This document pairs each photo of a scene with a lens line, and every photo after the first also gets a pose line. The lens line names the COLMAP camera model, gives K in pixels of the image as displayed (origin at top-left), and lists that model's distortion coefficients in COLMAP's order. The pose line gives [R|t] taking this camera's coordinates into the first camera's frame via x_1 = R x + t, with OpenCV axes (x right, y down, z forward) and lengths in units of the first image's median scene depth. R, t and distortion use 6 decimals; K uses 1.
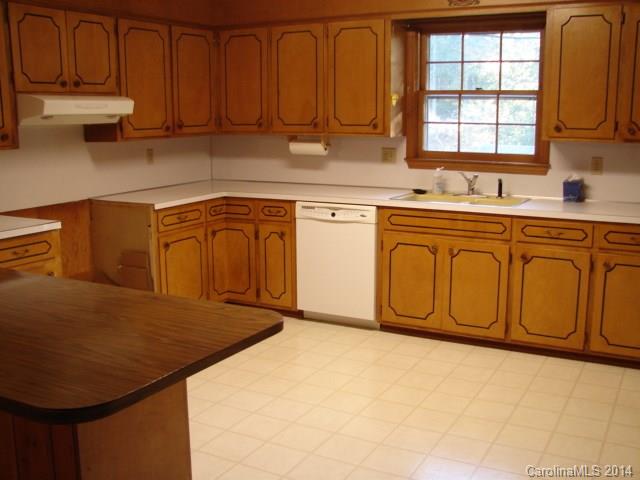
lens RADIAL K [[693.8, 0, 320.0], [0, 693.8, 240.0], [0, 0, 1]] dist [-0.158892, 0.170103]
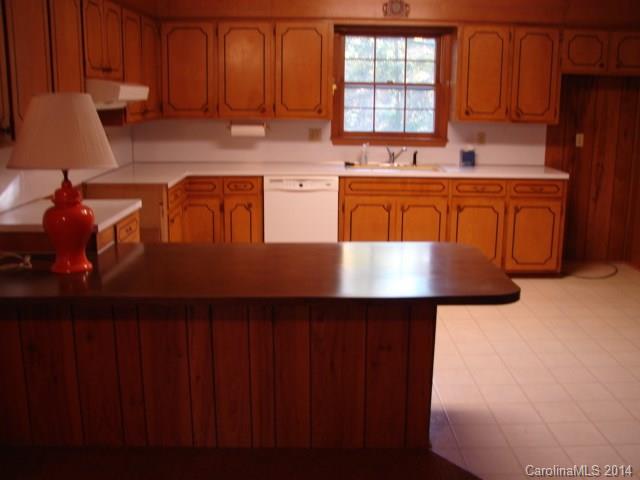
lens RADIAL K [[693.8, 0, 320.0], [0, 693.8, 240.0], [0, 0, 1]] dist [-0.158892, 0.170103]
pose [[0.876237, -0.087552, 0.473859, -0.524402], [0.076165, 0.996158, 0.043213, 0.008132], [-0.475822, -0.001774, 0.879540, -0.065505]]
